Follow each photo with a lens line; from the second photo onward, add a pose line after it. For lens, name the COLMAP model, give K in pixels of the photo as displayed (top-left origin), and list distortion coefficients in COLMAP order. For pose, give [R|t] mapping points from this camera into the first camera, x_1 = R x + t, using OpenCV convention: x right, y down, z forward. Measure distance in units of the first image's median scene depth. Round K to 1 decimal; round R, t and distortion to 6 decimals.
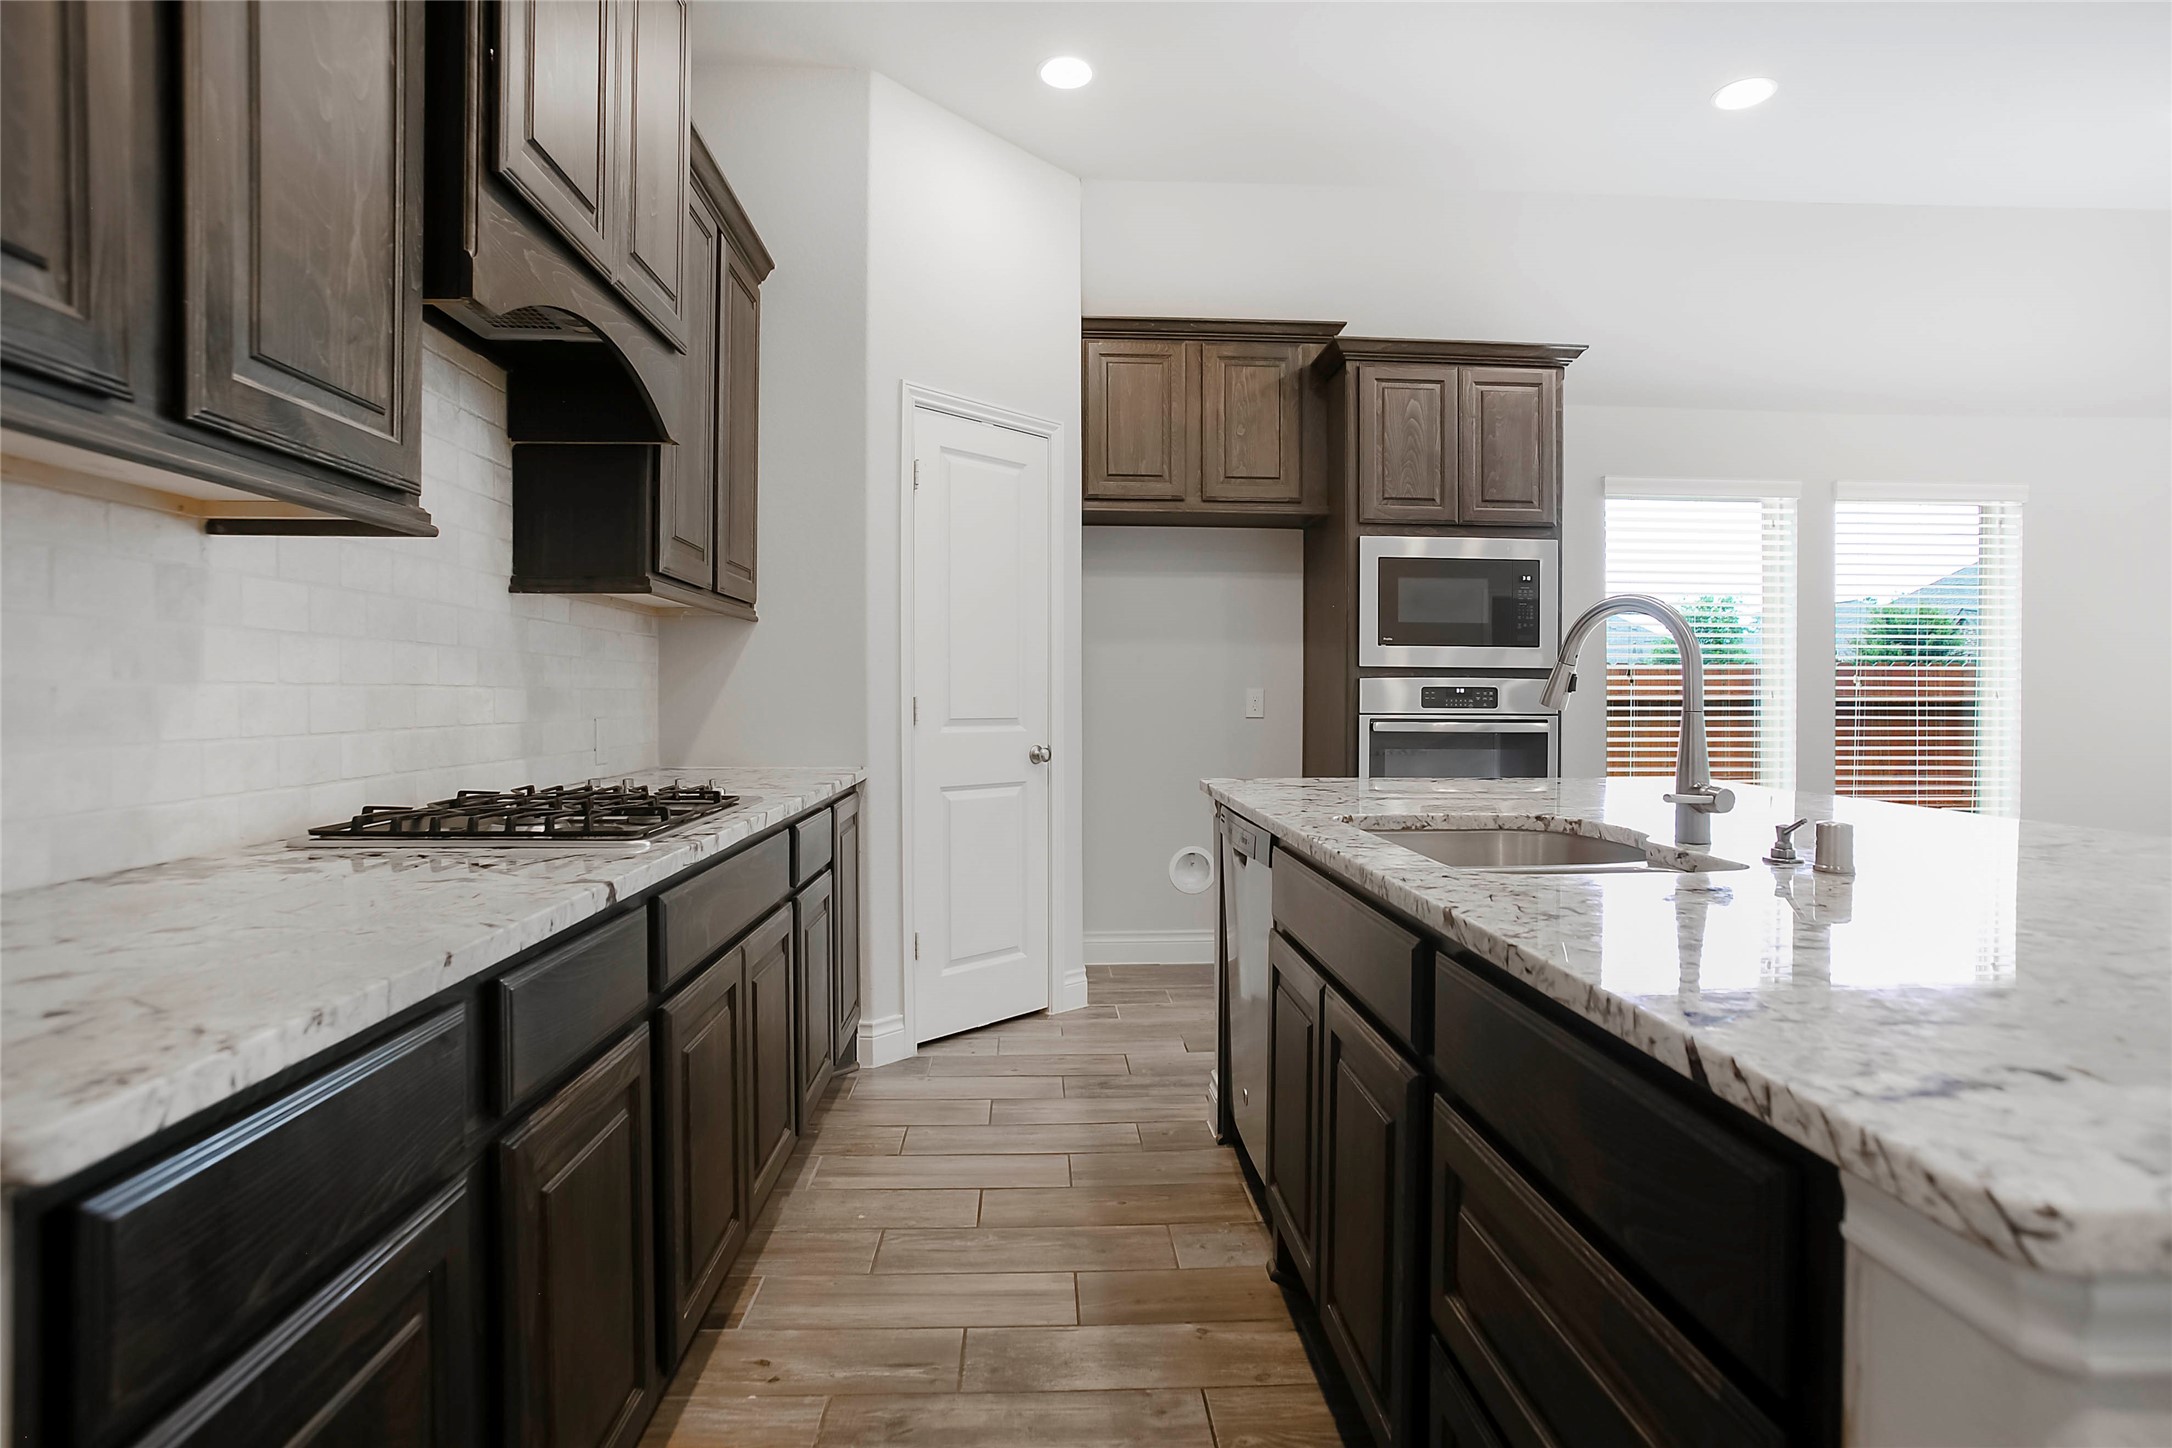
lens RADIAL K [[1141.0, 0, 1086.0], [0, 1141.0, 724.0], [0, 0, 1]] dist [-0.078165, 0.048152]
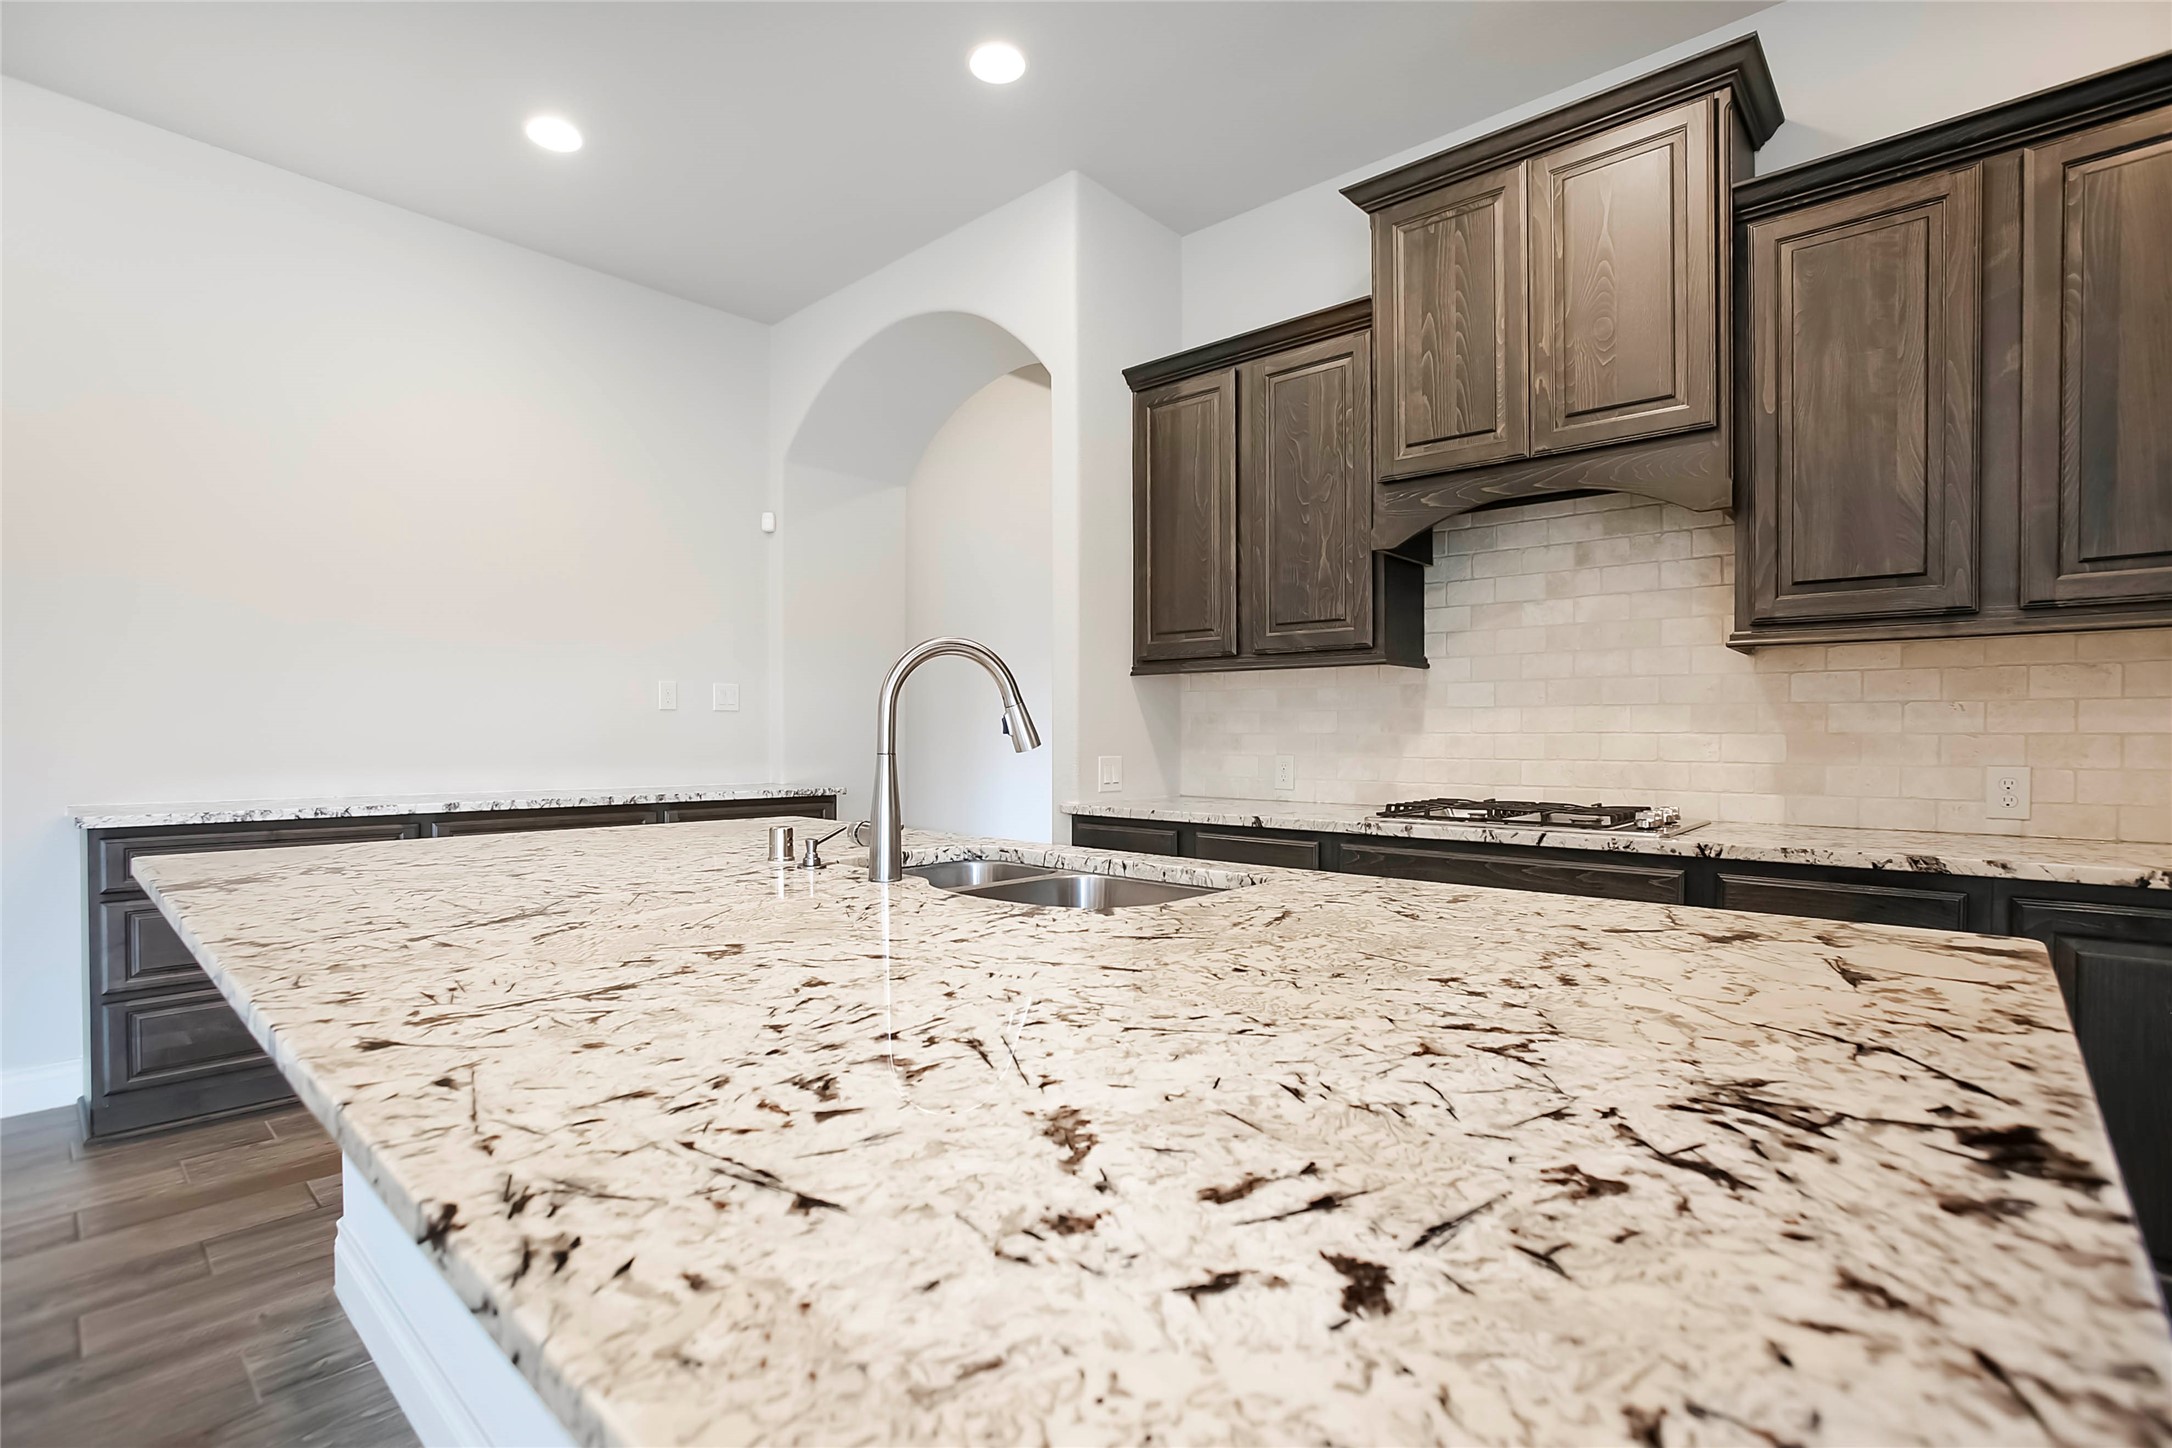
lens RADIAL K [[1028.5, 0, 1086.8], [0, 1028.5, 733.9], [0, 0, 1]] dist [-0.062041, 0.027616]
pose [[-0.706034, -0.006388, -0.708149, 0.471102], [-0.022527, 0.999656, 0.013443, -0.018337], [0.707820, 0.025444, -0.705935, 0.782960]]
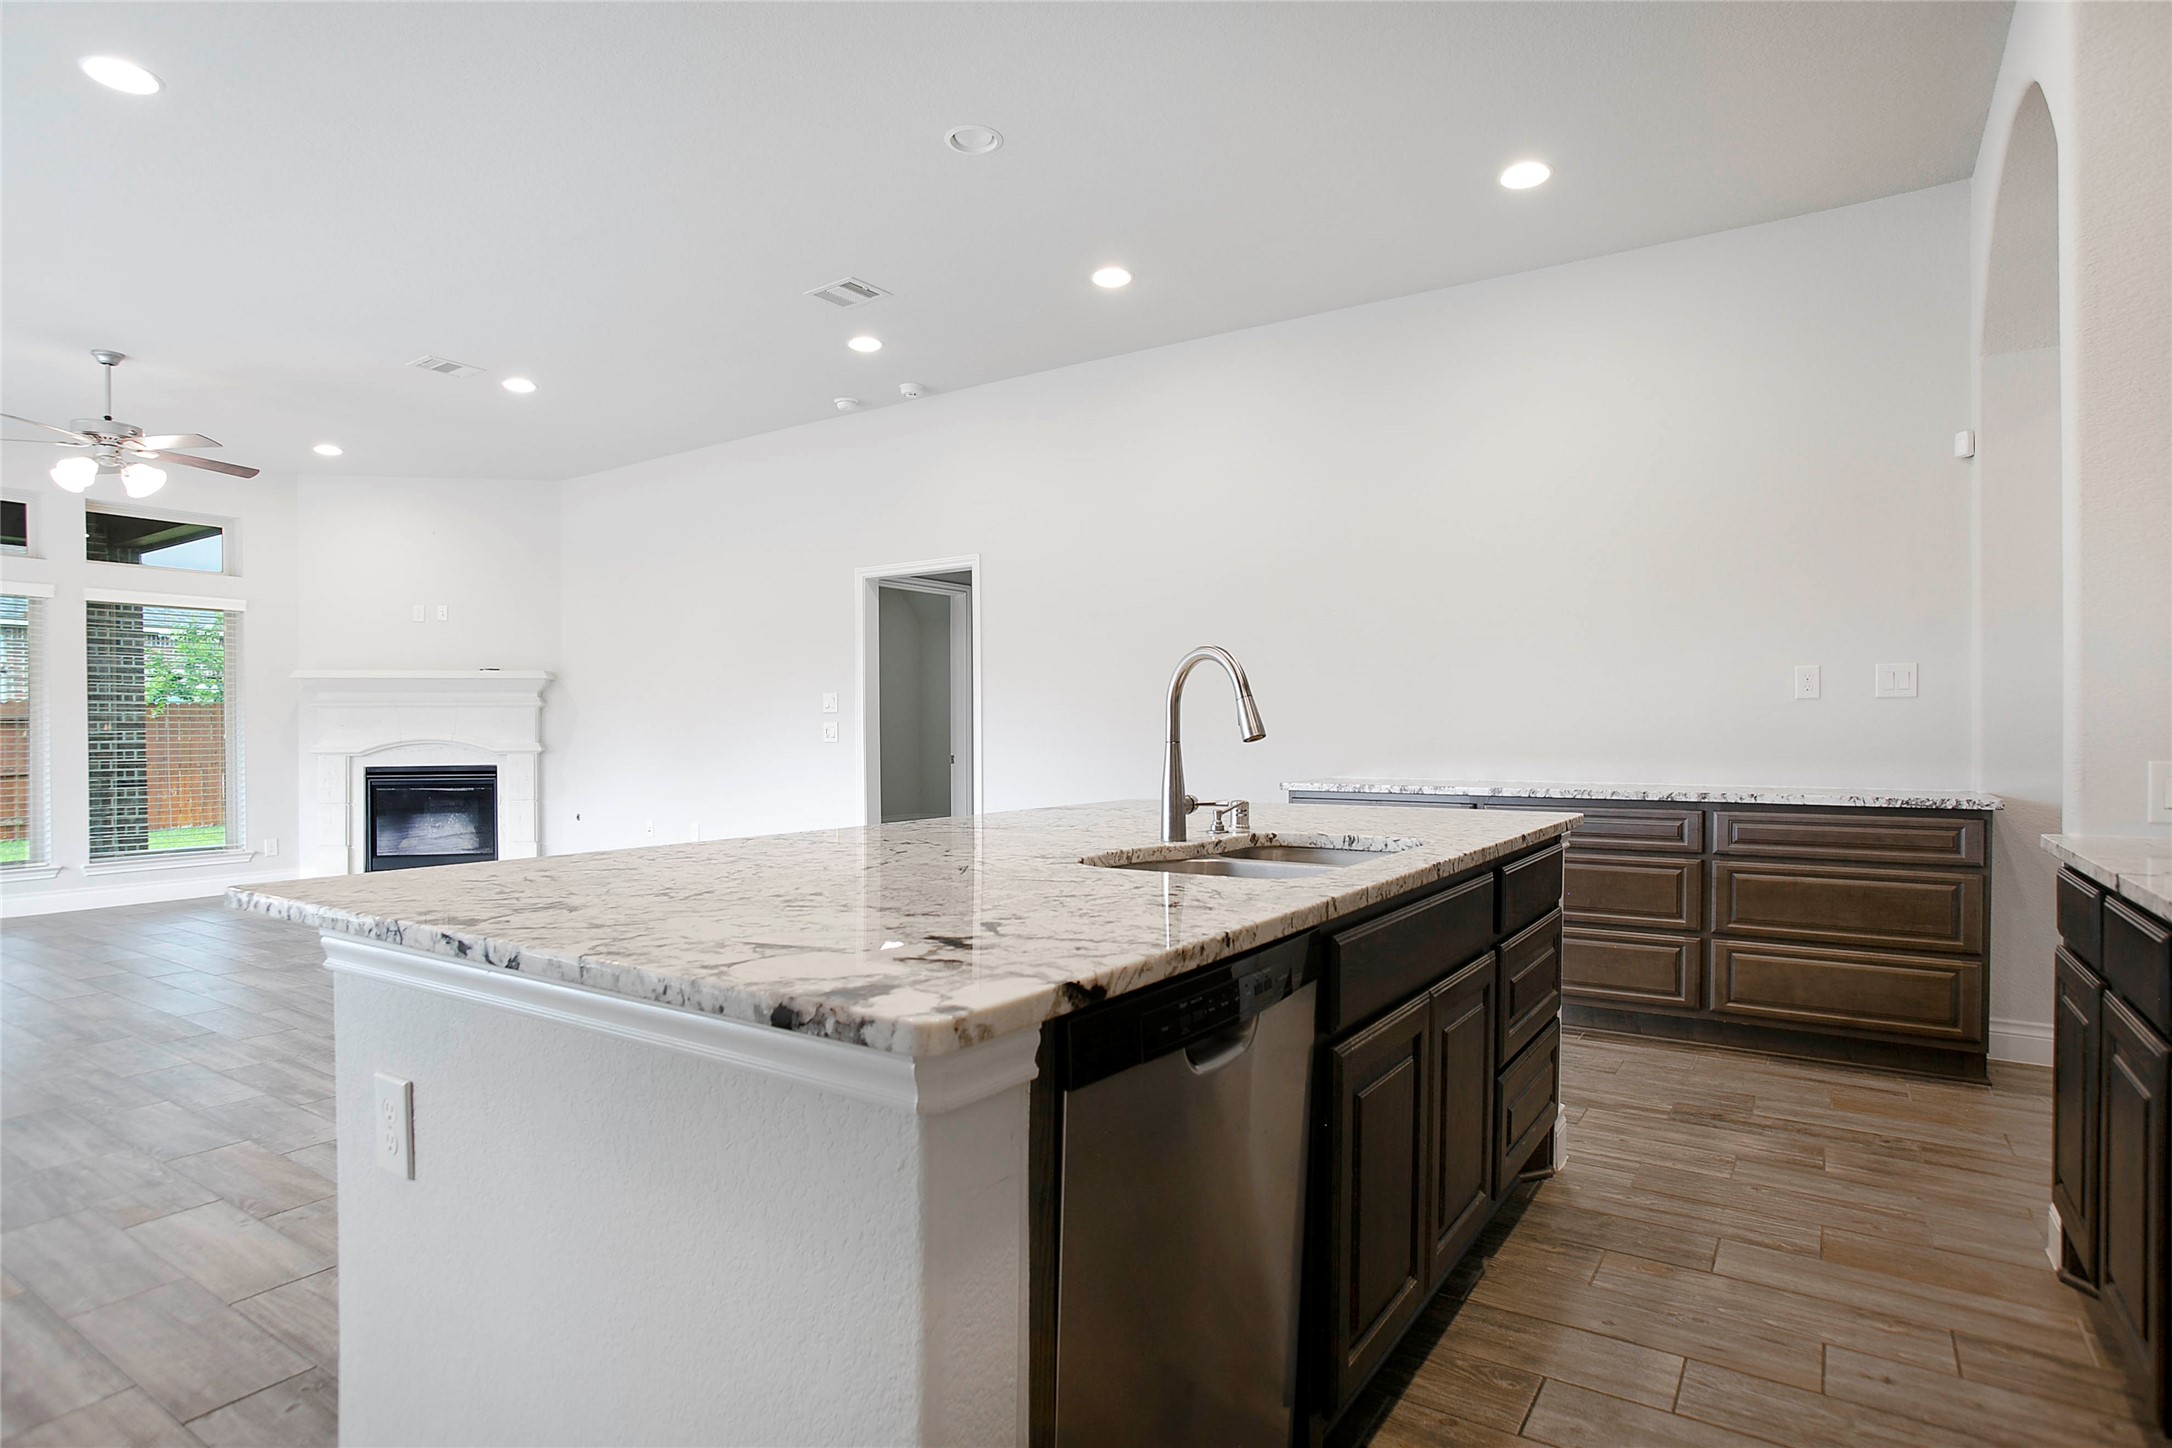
lens RADIAL K [[1141.0, 0, 1086.0], [0, 1141.0, 724.0], [0, 0, 1]] dist [-0.078165, 0.048152]
pose [[-0.804700, 0.002165, 0.593678, -0.068744], [0.013849, 0.999790, 0.015126, -0.020981], [-0.593520, 0.020393, -0.804561, 0.922922]]
